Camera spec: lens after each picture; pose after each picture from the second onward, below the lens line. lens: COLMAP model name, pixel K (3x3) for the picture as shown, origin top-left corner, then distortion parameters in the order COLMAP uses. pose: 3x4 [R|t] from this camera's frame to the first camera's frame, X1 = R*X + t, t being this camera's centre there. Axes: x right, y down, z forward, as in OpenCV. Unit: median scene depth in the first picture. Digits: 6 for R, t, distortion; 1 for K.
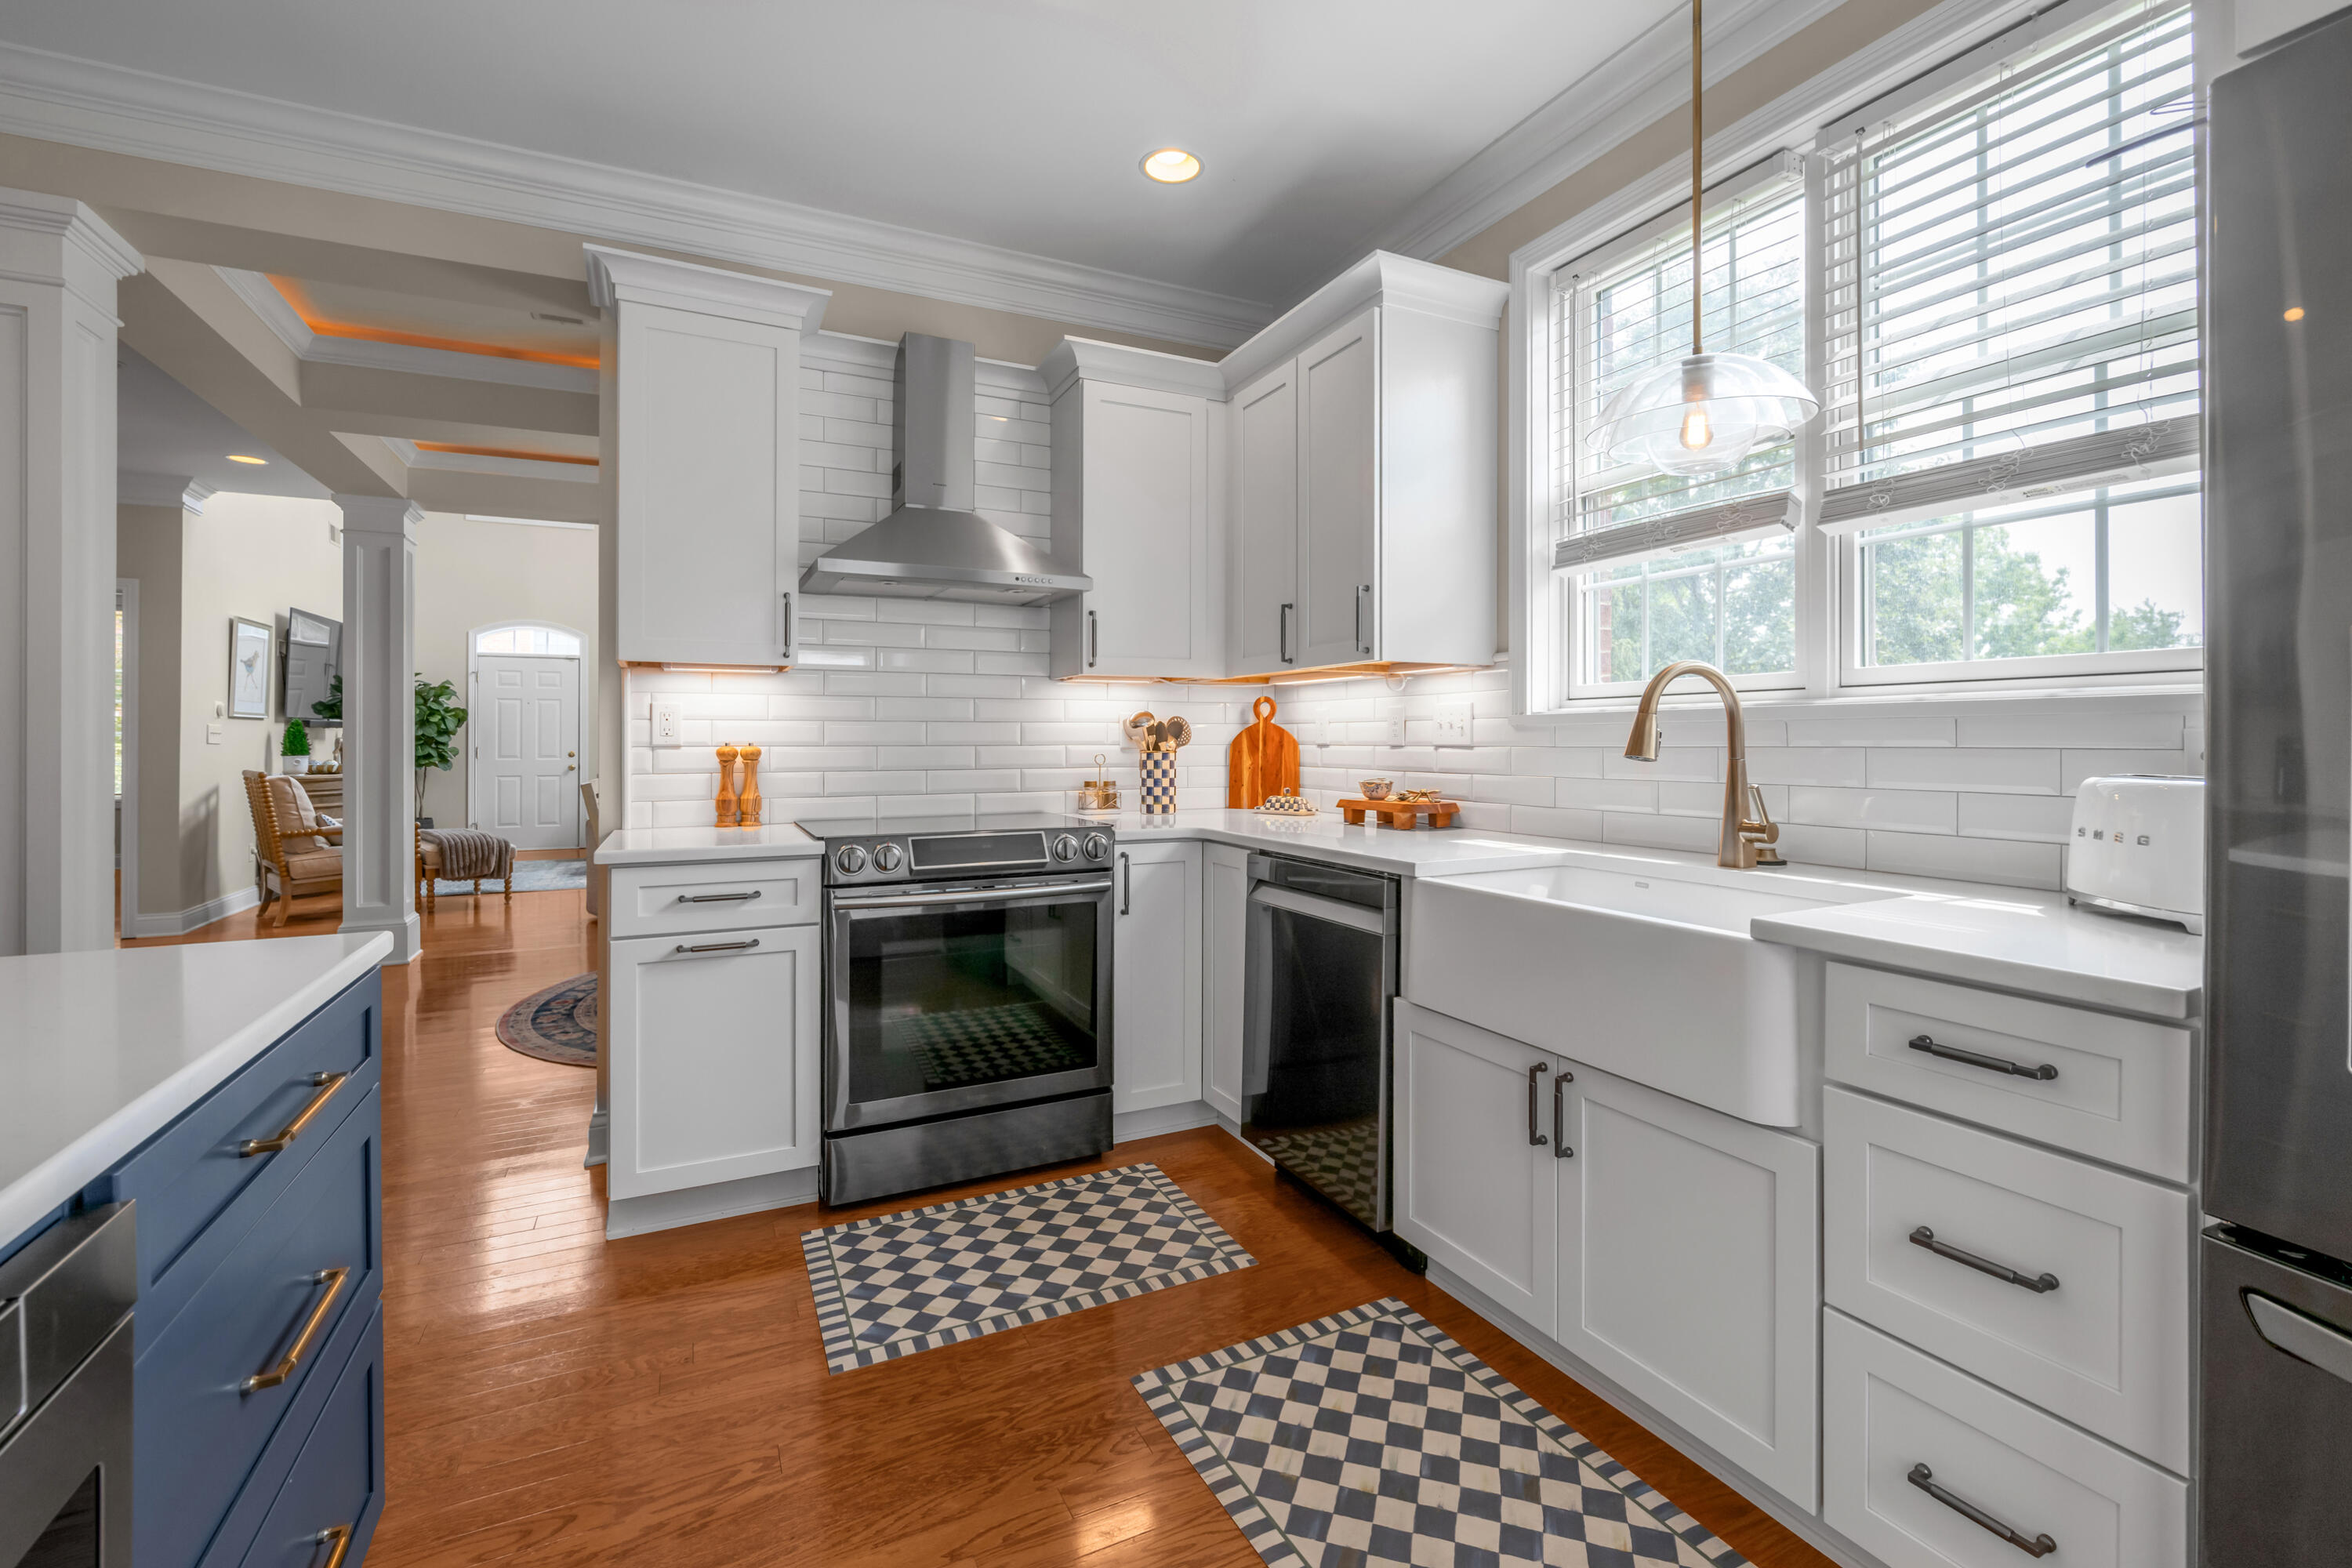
lens RADIAL K [[1023.3, 0, 1203.8], [0, 1023.3, 732.8], [0, 0, 1]] dist [-0.006649, -0.000566]
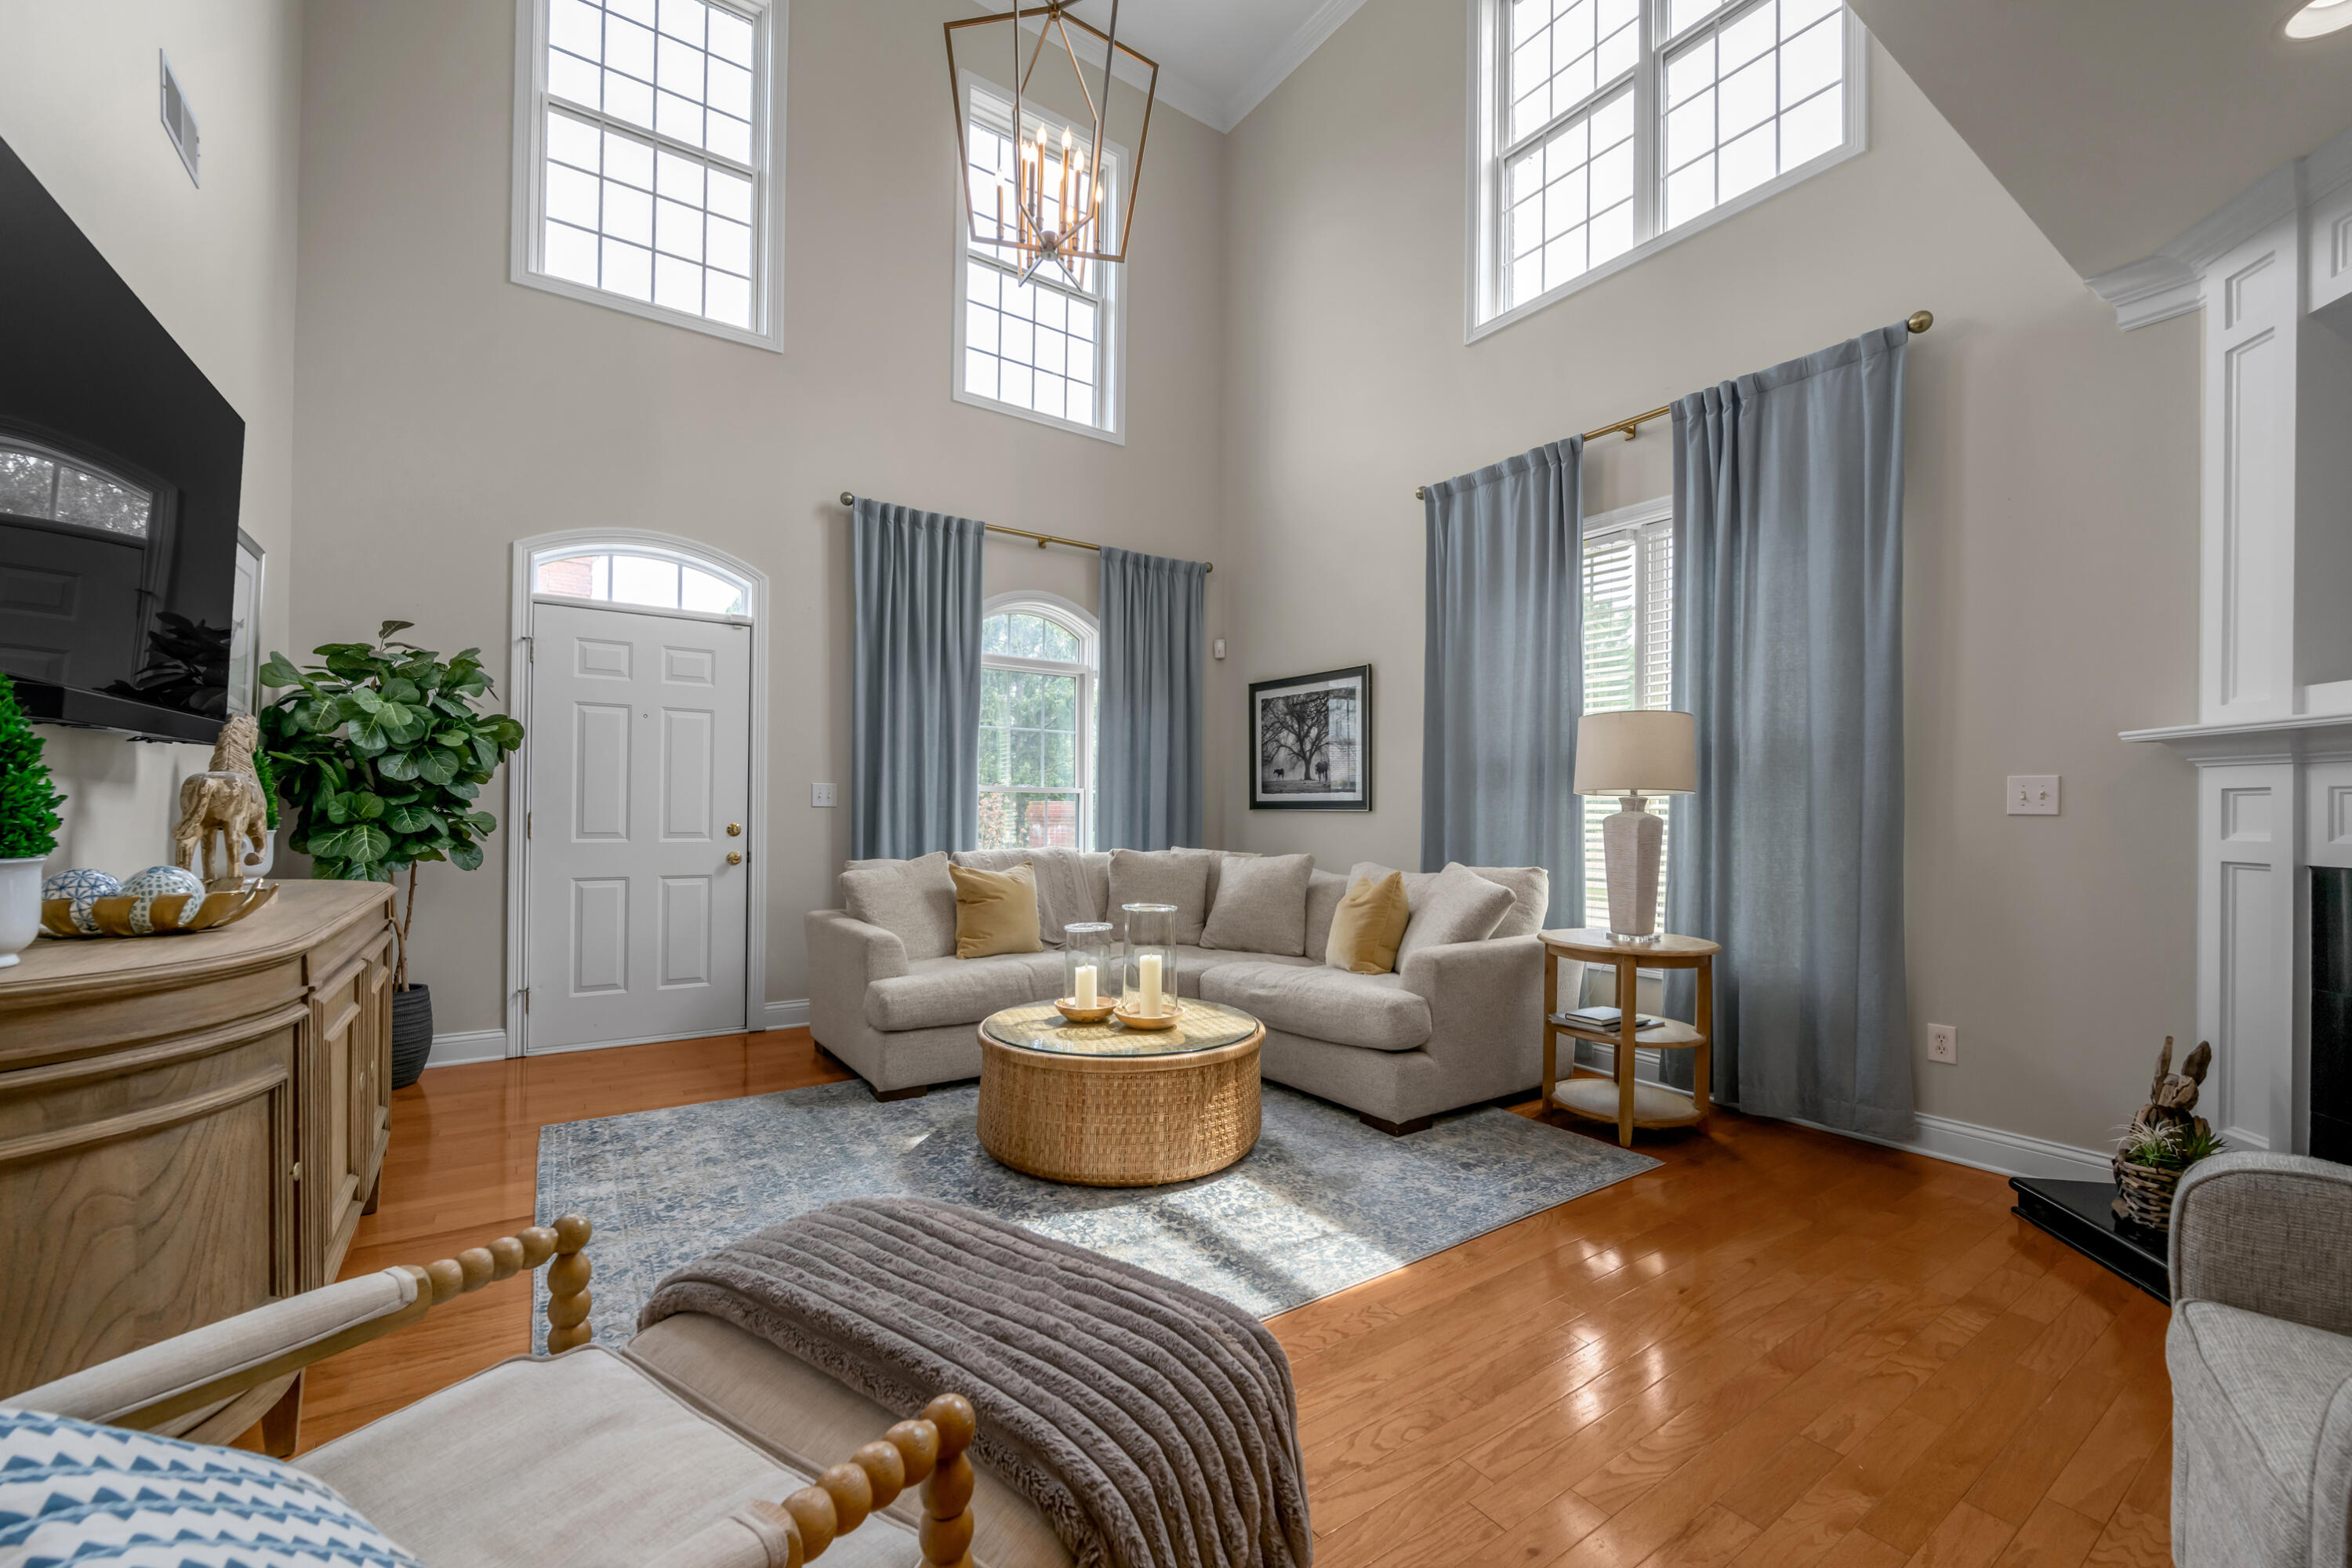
lens RADIAL K [[957.4, 0, 1196.2], [0, 957.4, 800.6], [0, 0, 1]] dist [-0.009031, 0.000436]
pose [[0.990473, 0.012863, 0.137106, -1.925801], [-0.012496, 0.999916, -0.003537, 0.026944], [-0.137140, 0.001790, 0.990550, 2.216835]]
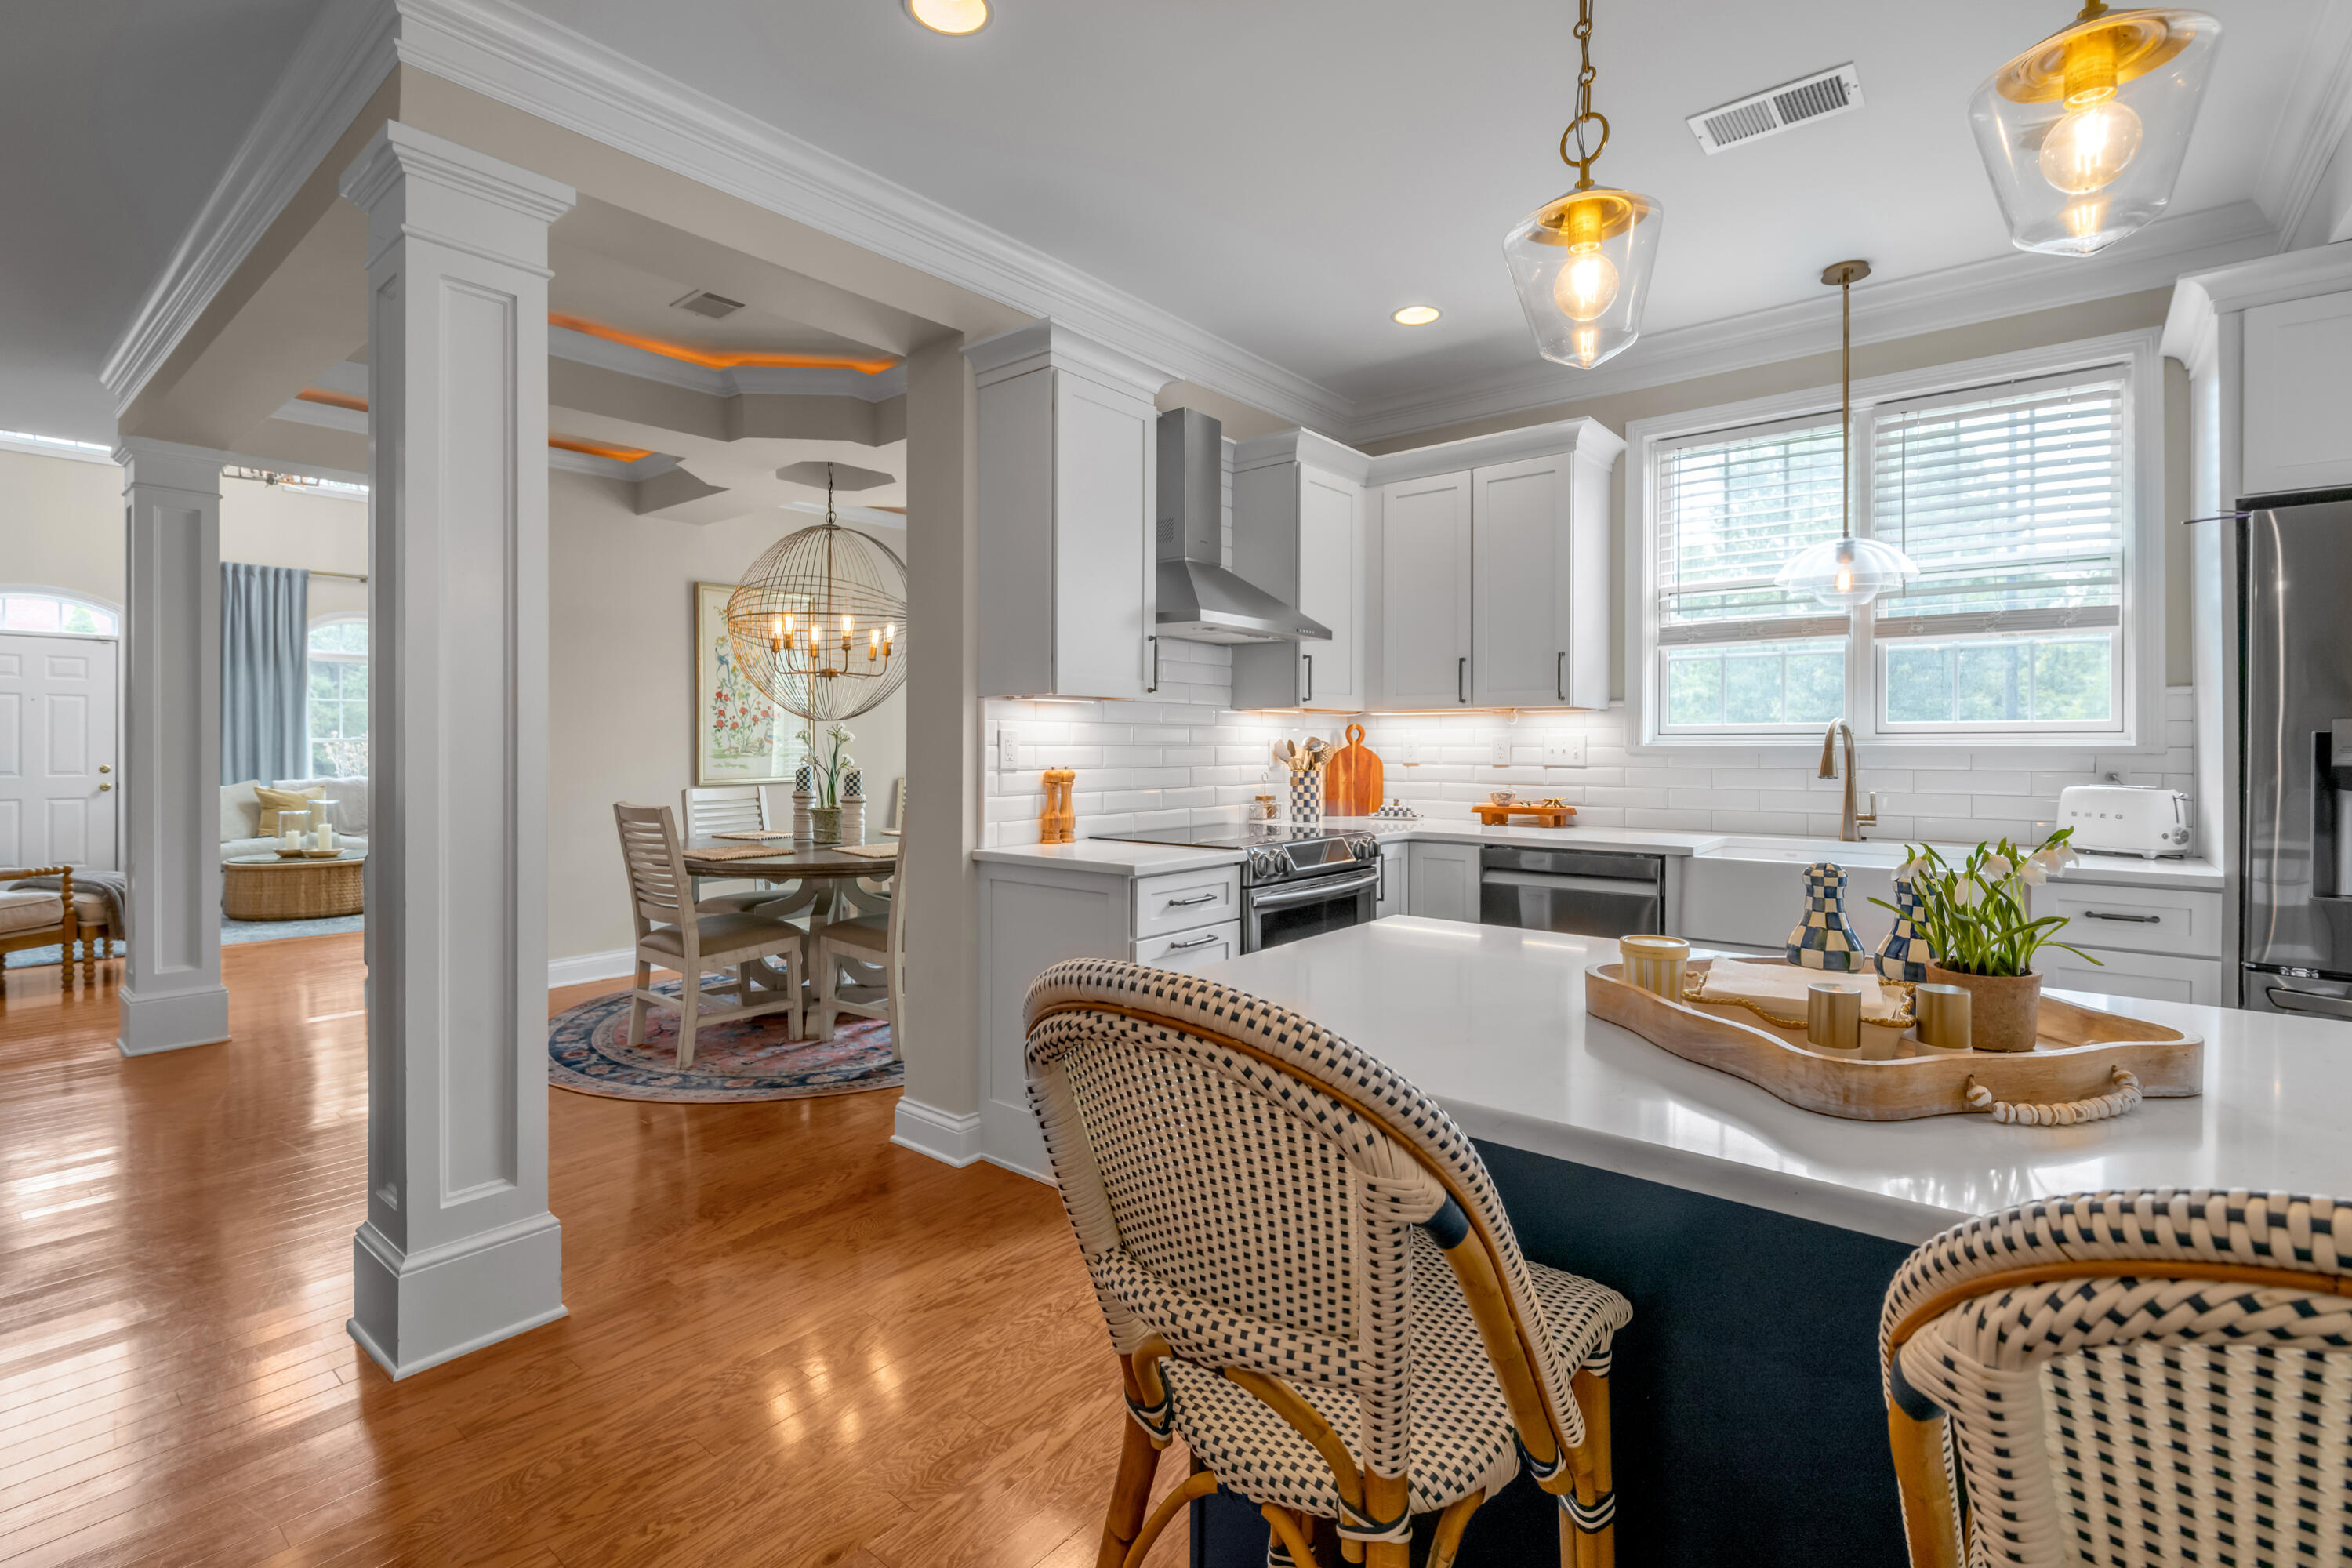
lens RADIAL K [[1057.6, 0, 1204.8], [0, 1057.6, 746.4], [0, 0, 1]] dist [-0.007208, -0.000078]
pose [[0.910528, 0.002745, 0.413439, -0.843654], [-0.005994, 0.999961, 0.006563, -0.021592], [-0.413404, -0.008454, 0.910508, -0.103012]]
